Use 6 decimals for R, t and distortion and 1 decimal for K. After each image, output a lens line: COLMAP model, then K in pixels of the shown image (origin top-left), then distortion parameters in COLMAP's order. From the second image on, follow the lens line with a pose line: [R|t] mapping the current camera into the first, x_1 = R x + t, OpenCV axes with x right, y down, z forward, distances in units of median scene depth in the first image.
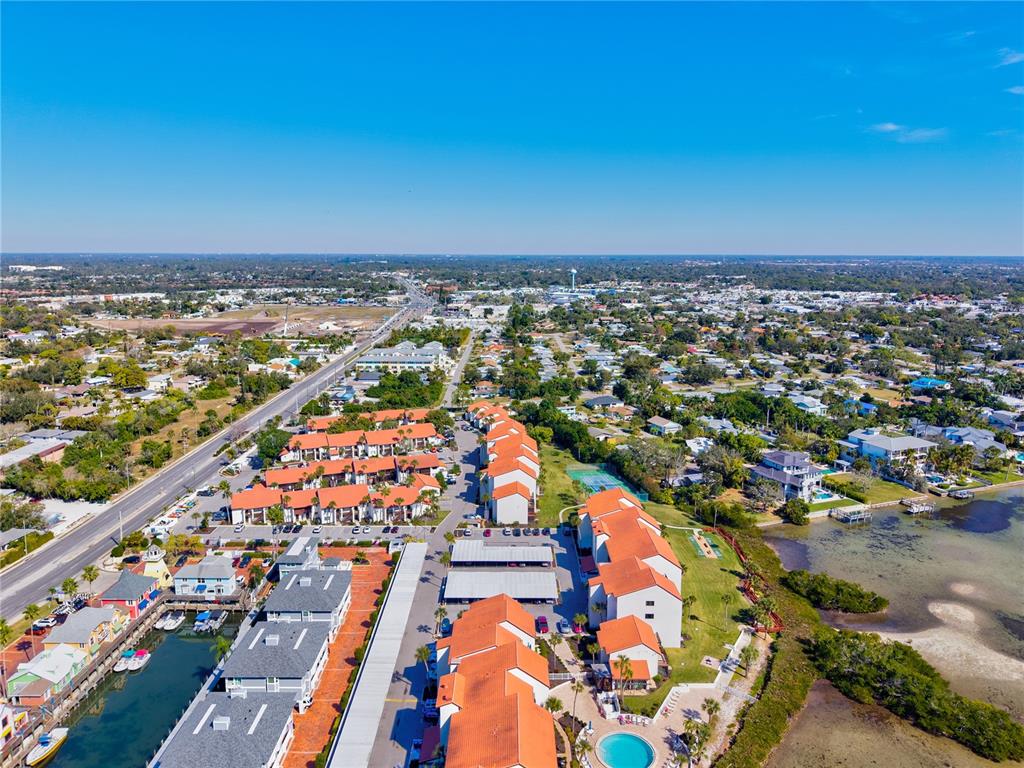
lens RADIAL K [[696.9, 0, 509.9], [0, 696.9, 381.8], [0, 0, 1]] dist [0.013200, -0.001667]
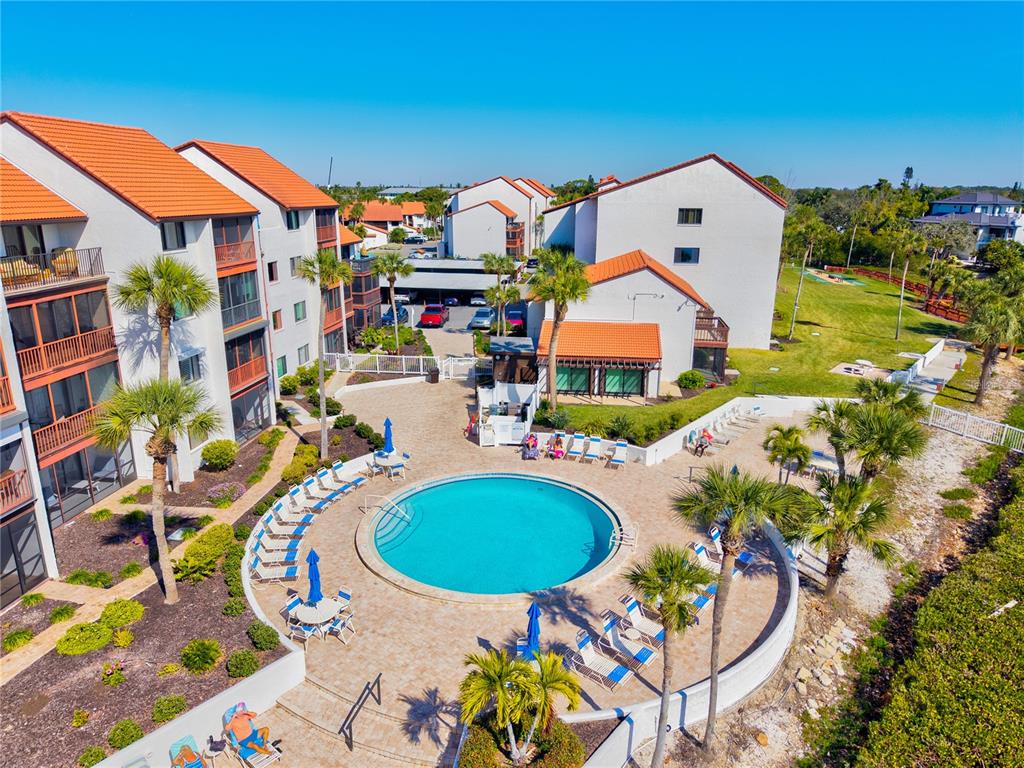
lens RADIAL K [[696.9, 0, 512.9], [0, 696.9, 387.6], [0, 0, 1]] dist [0.013200, -0.001667]
pose [[0.991413, 0.043898, -0.123183, 0.184648], [-0.031193, 0.994168, 0.103236, 0.430759], [0.126996, -0.098507, 0.987000, 0.729579]]
